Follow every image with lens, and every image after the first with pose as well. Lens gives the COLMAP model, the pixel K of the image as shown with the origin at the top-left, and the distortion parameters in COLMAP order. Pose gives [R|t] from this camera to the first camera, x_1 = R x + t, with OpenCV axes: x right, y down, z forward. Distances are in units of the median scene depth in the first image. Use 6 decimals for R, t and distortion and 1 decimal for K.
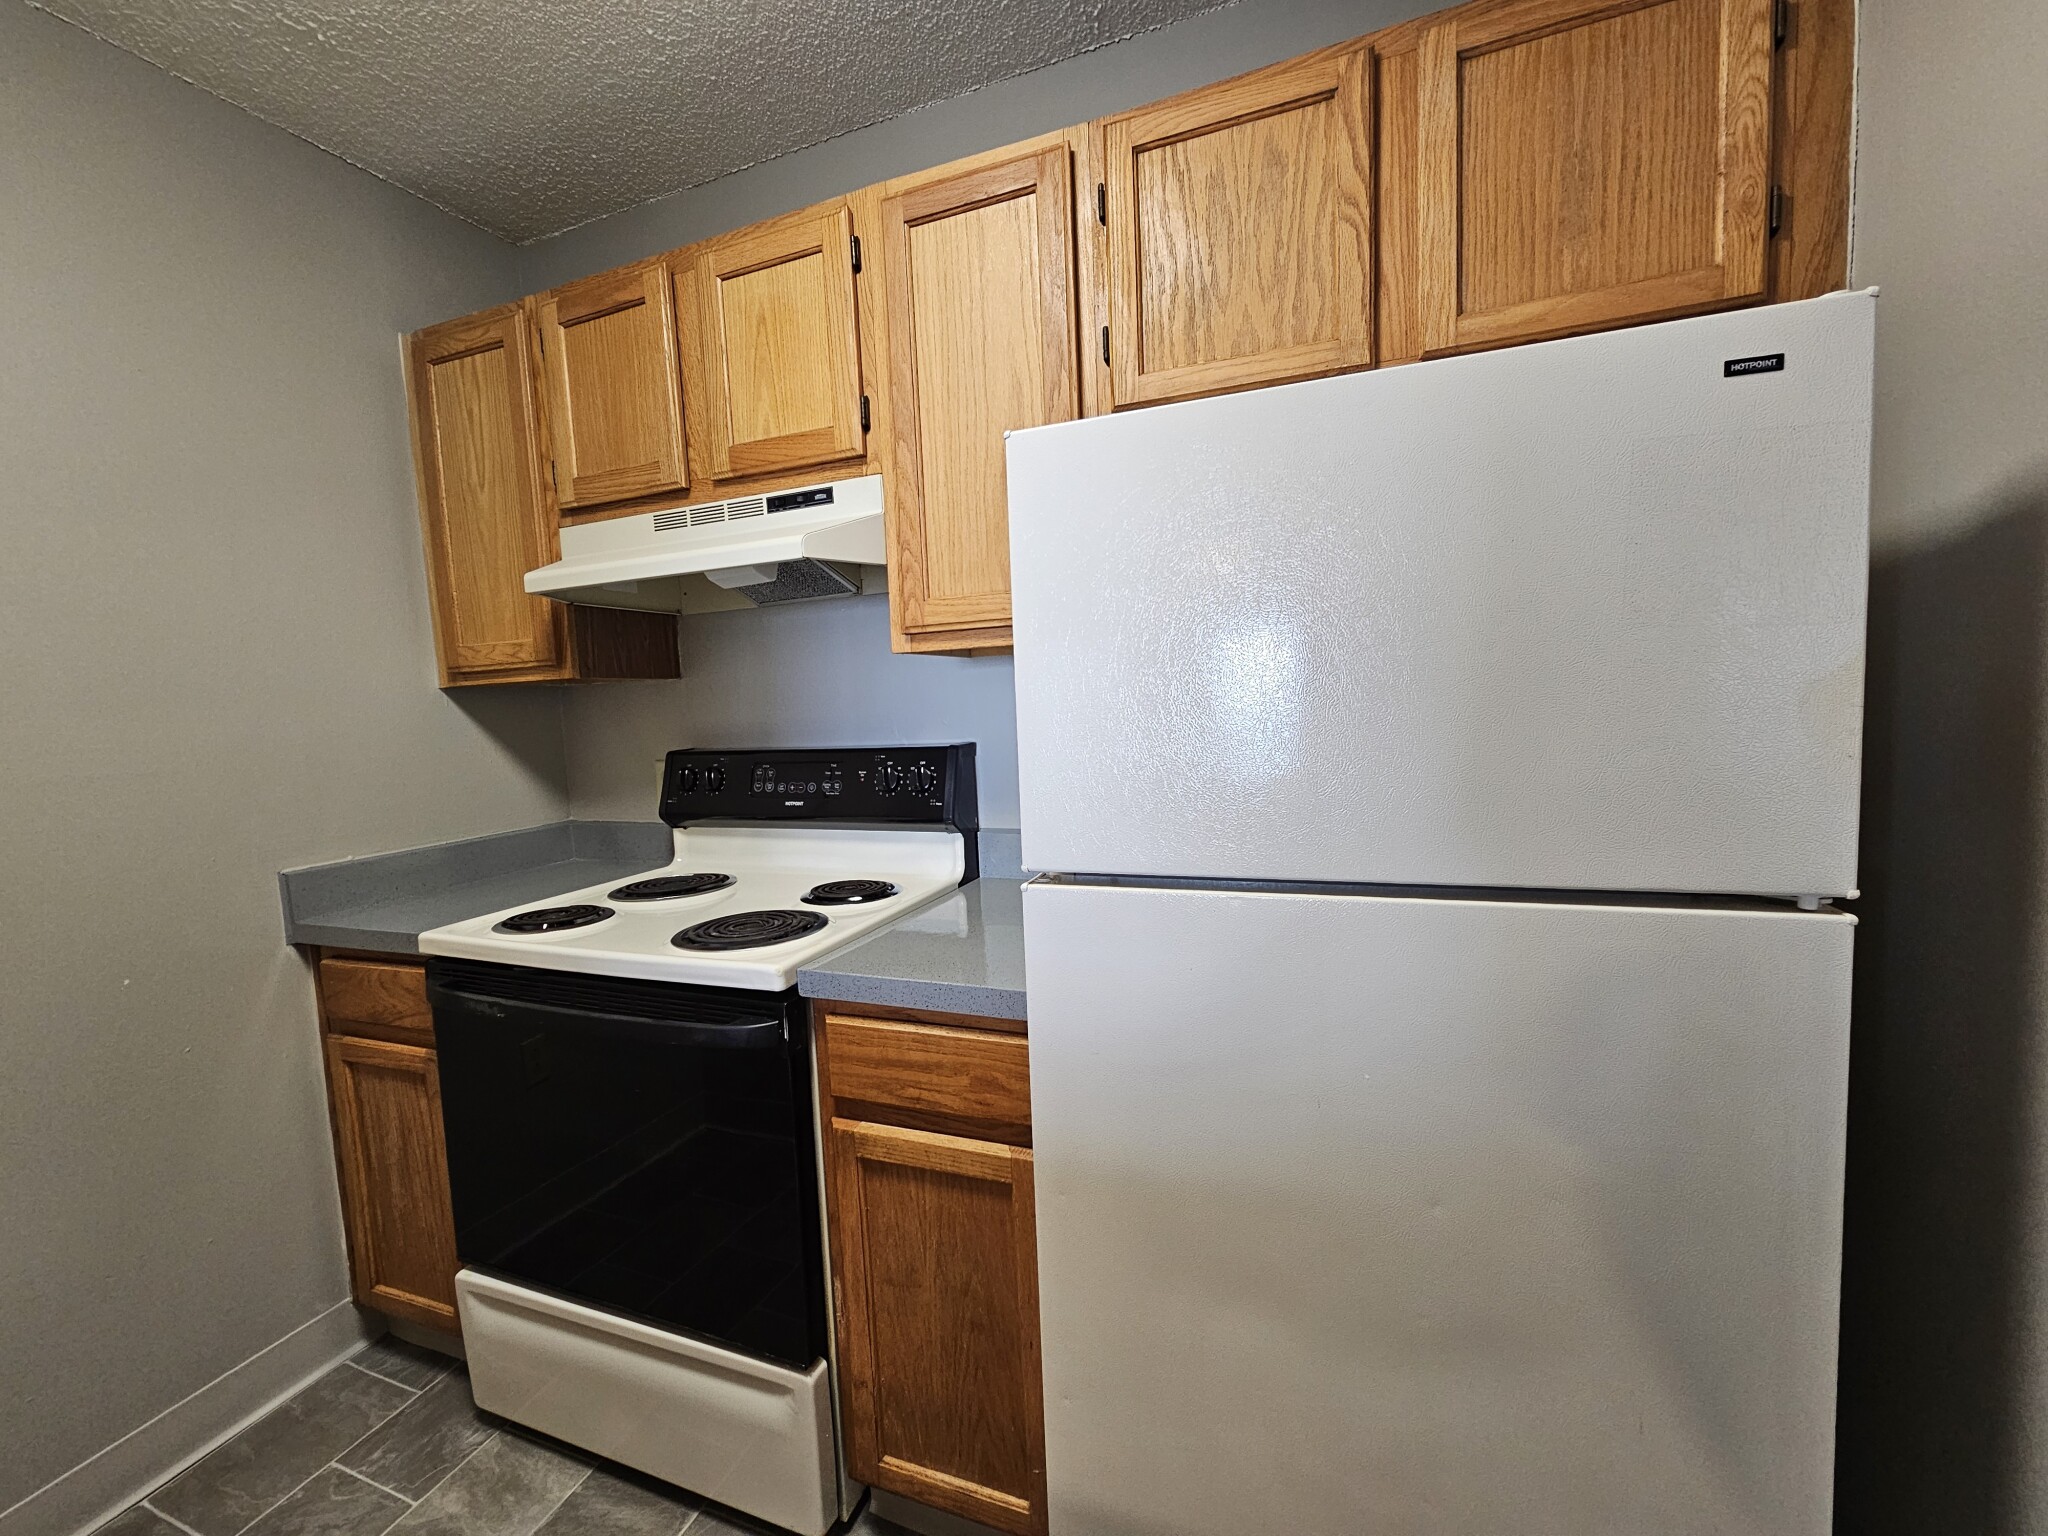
lens RADIAL K [[832.3, 0, 1030.1], [0, 832.3, 770.7], [0, 0, 1]] dist [-0.001817, 0.000031]
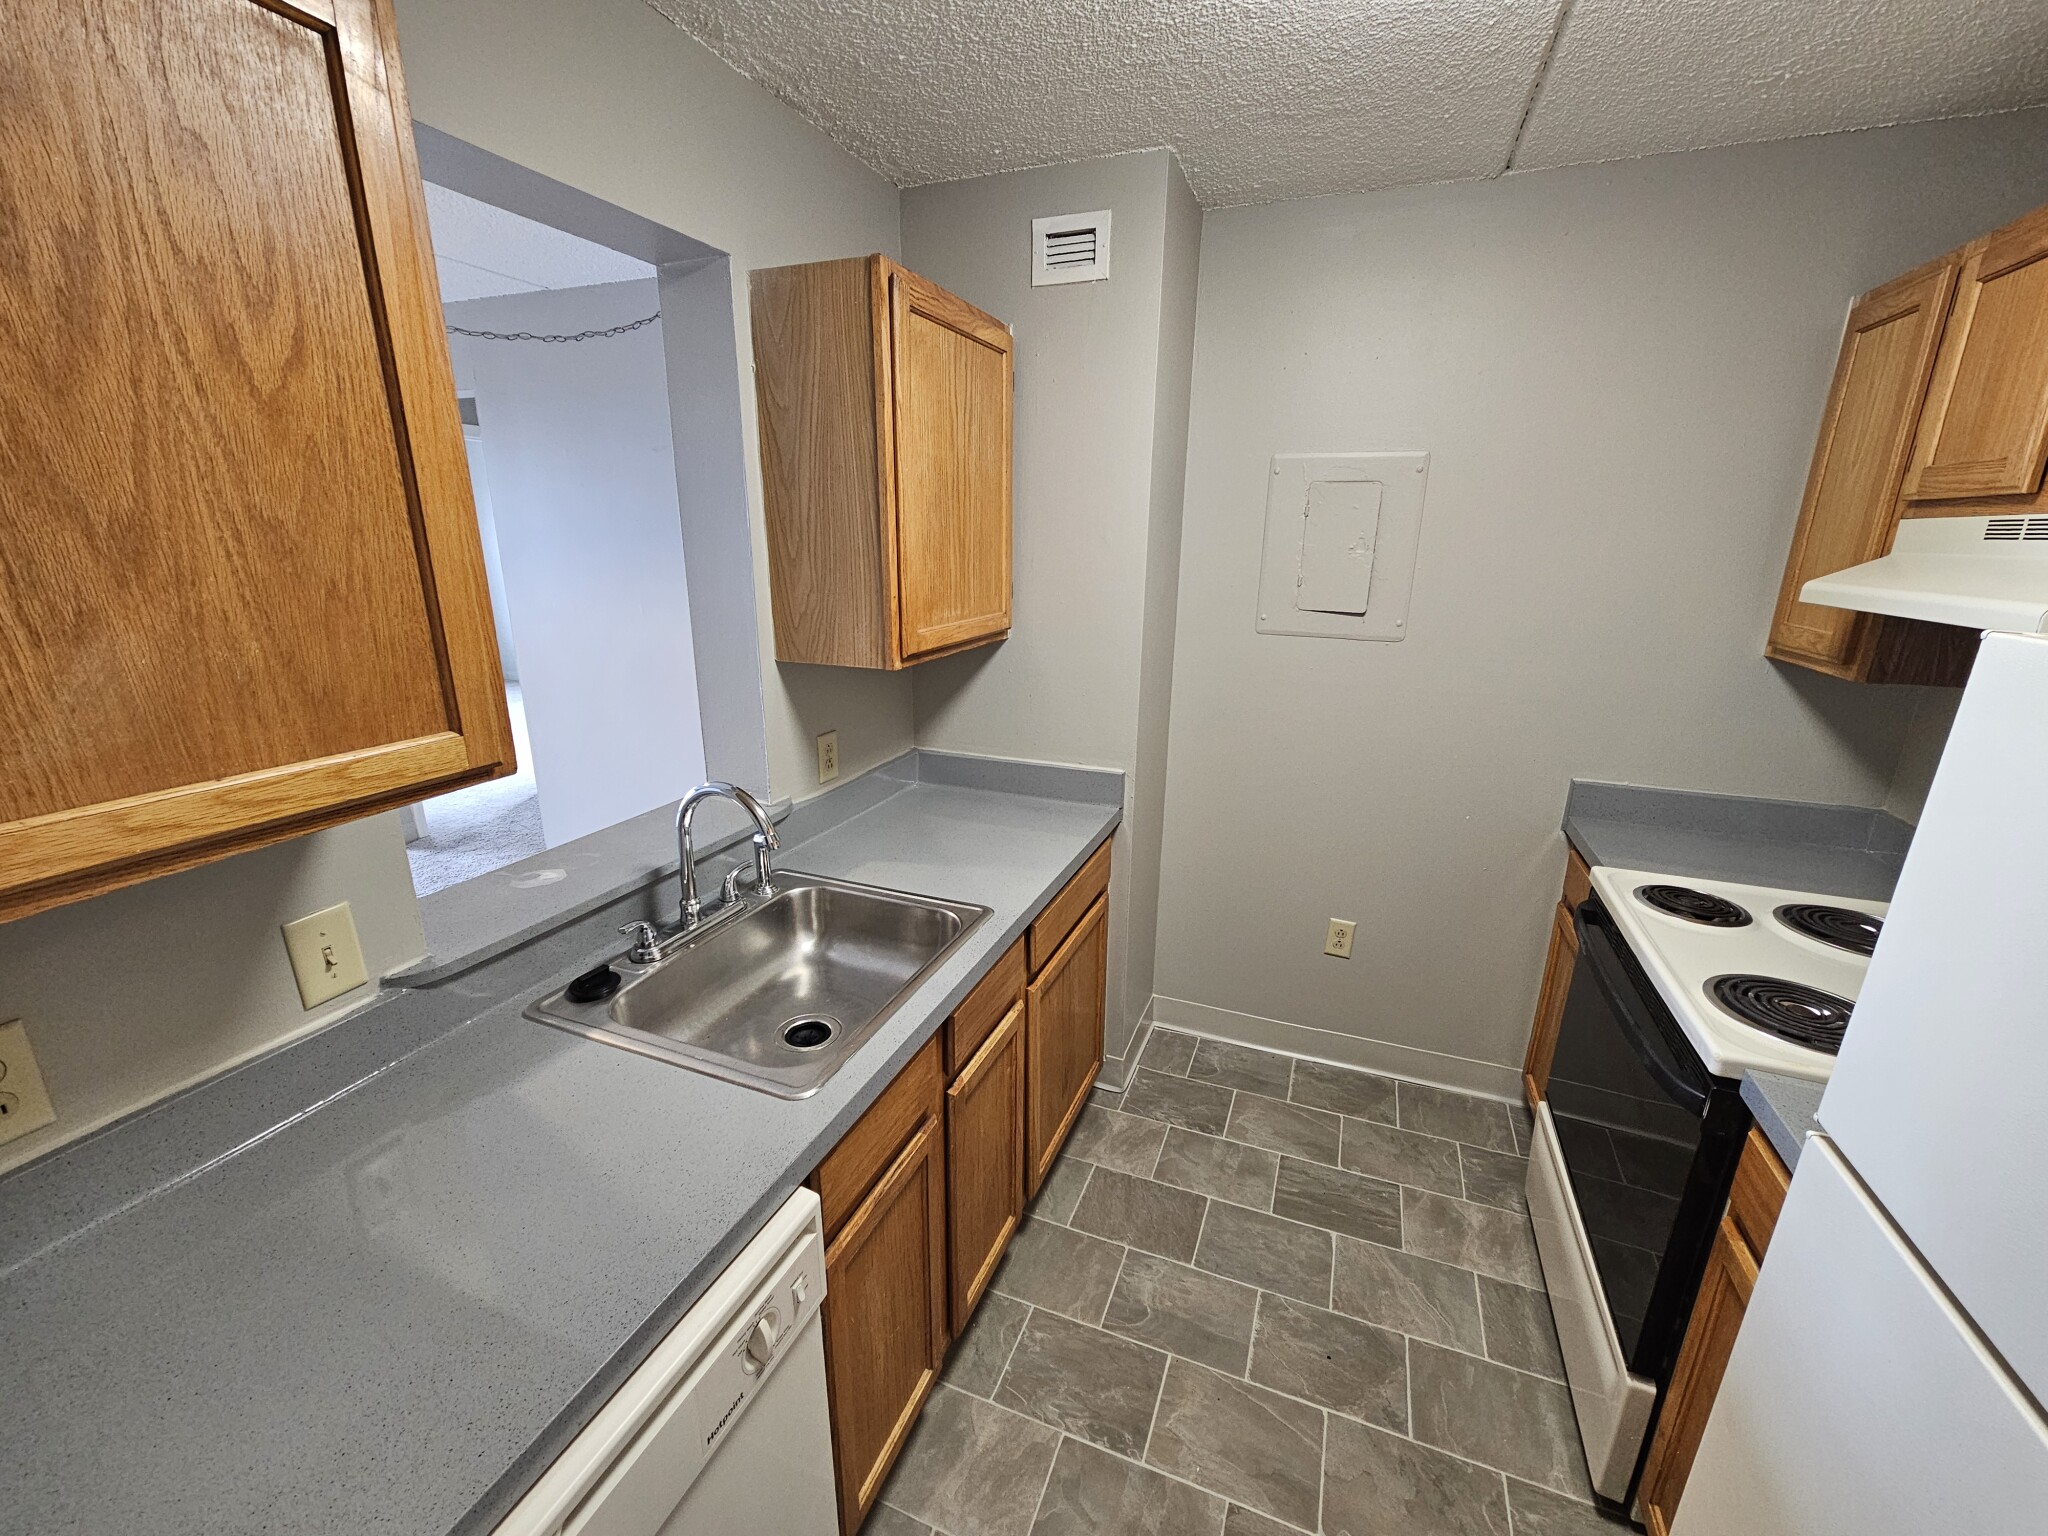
lens RADIAL K [[832.3, 0, 1030.1], [0, 832.3, 770.7], [0, 0, 1]] dist [-0.001817, 0.000031]
pose [[-0.004076, 0.321474, -0.946910, 0.425456], [-0.101935, 0.941852, 0.320195, -0.253747], [0.994783, 0.097829, 0.028931, 0.067139]]
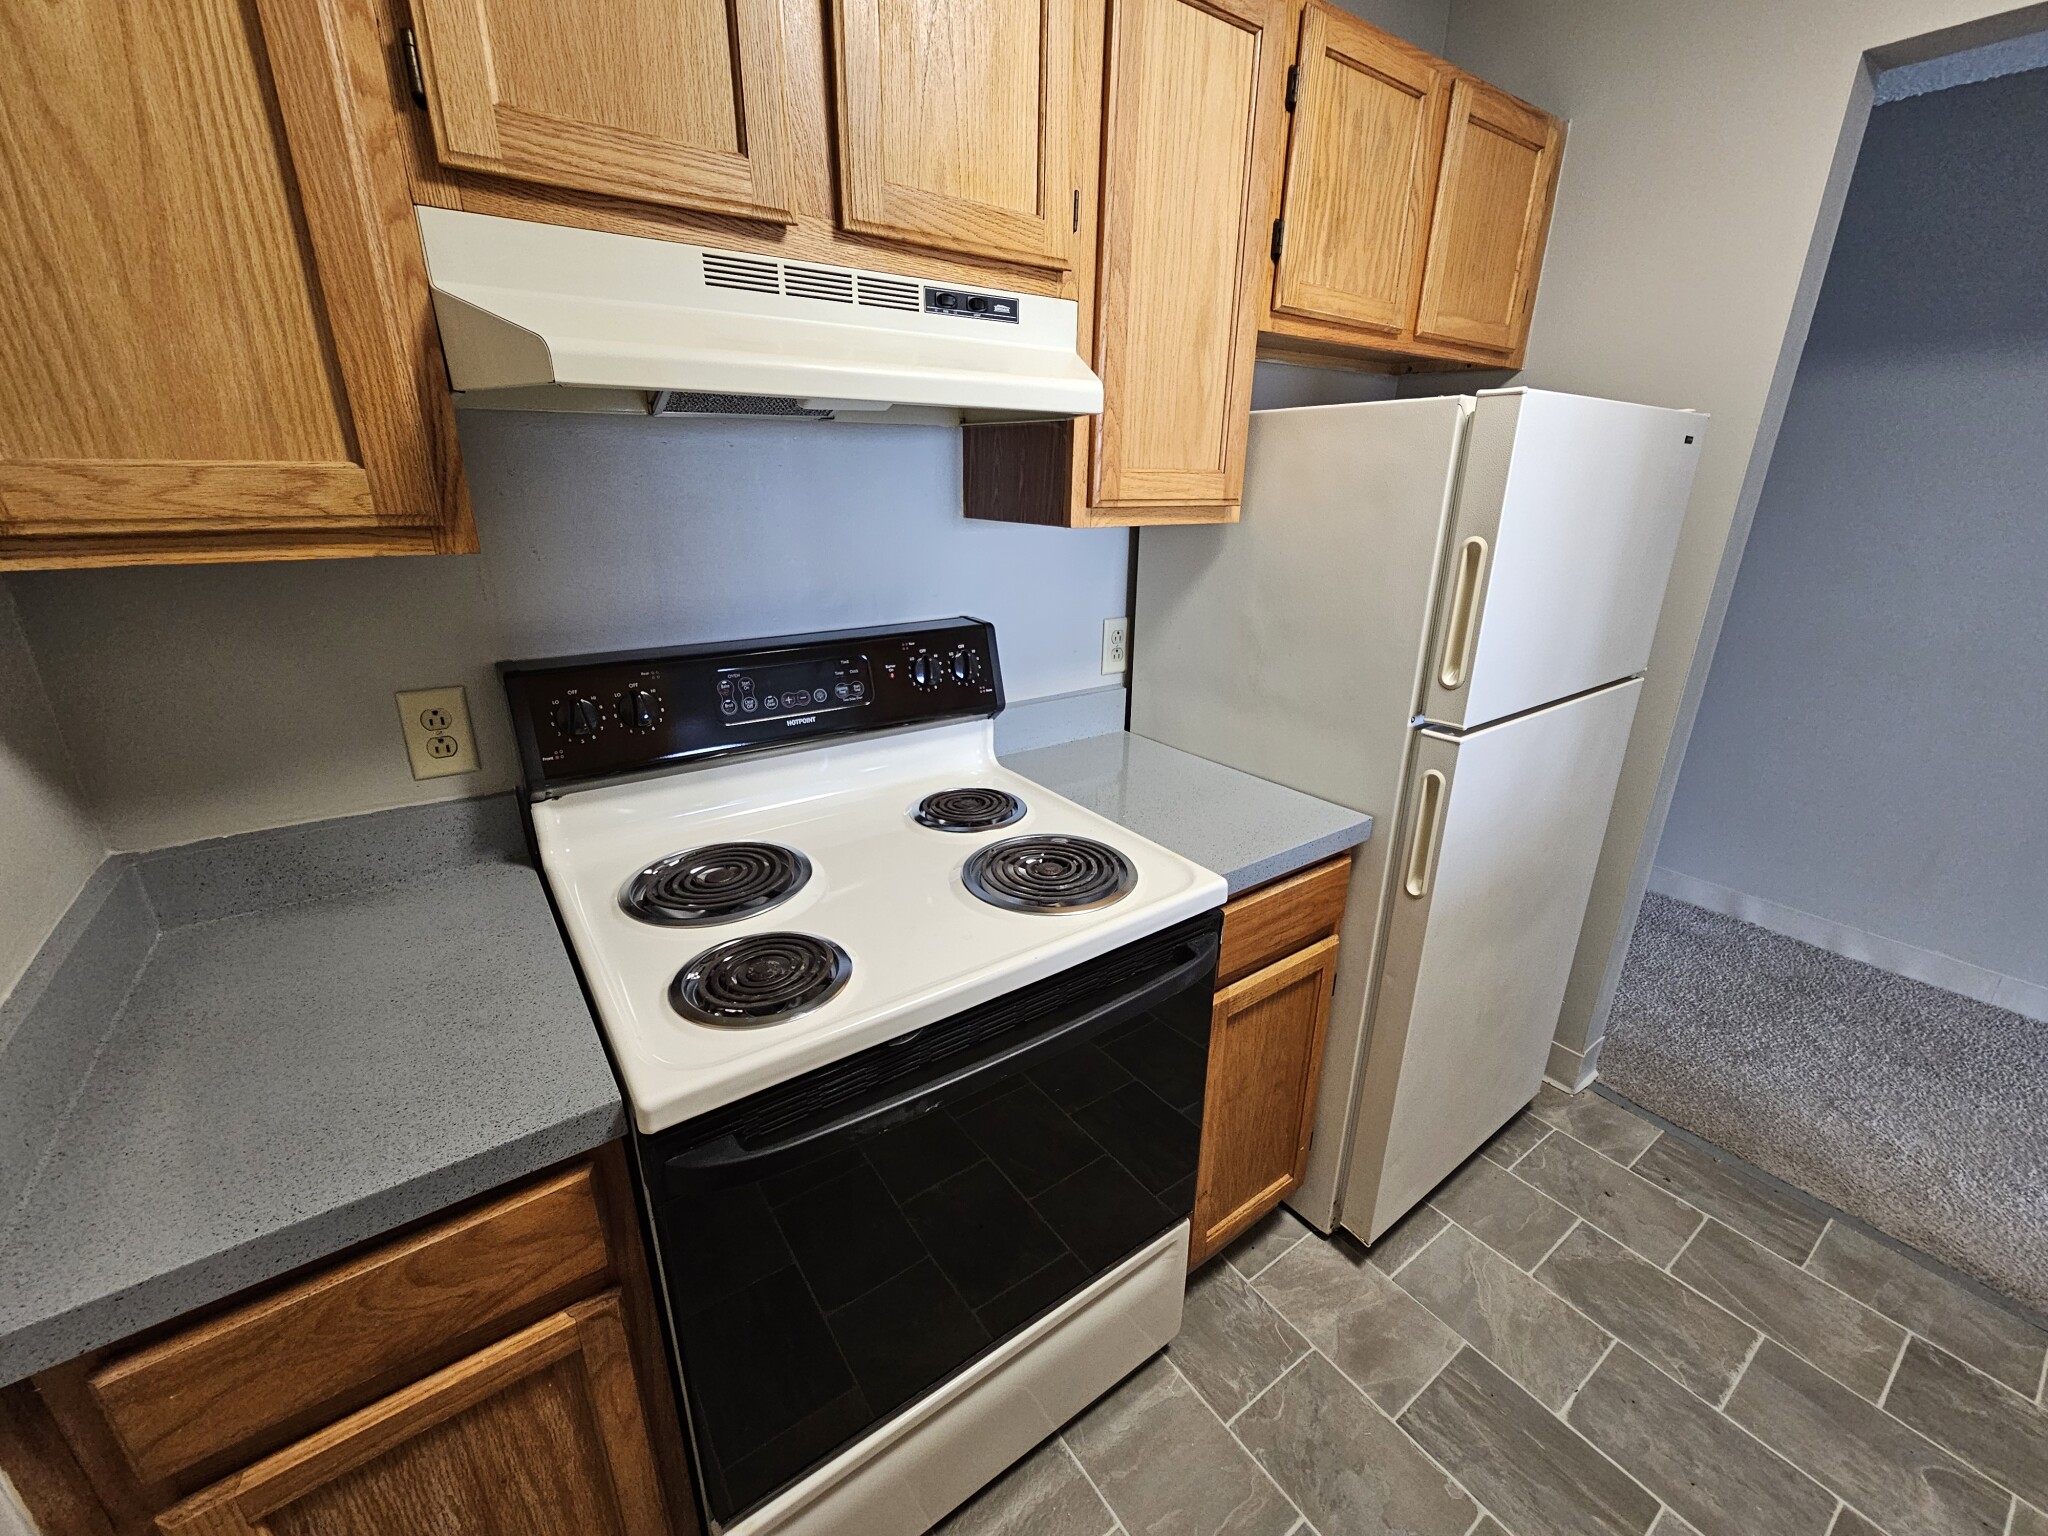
lens RADIAL K [[832.3, 0, 1030.1], [0, 832.3, 770.7], [0, 0, 1]] dist [-0.001817, 0.000031]
pose [[0.543736, -0.234066, 0.805955, -0.908680], [0.037878, 0.966186, 0.255047, -0.114011], [-0.838401, -0.108151, 0.534216, 0.516202]]
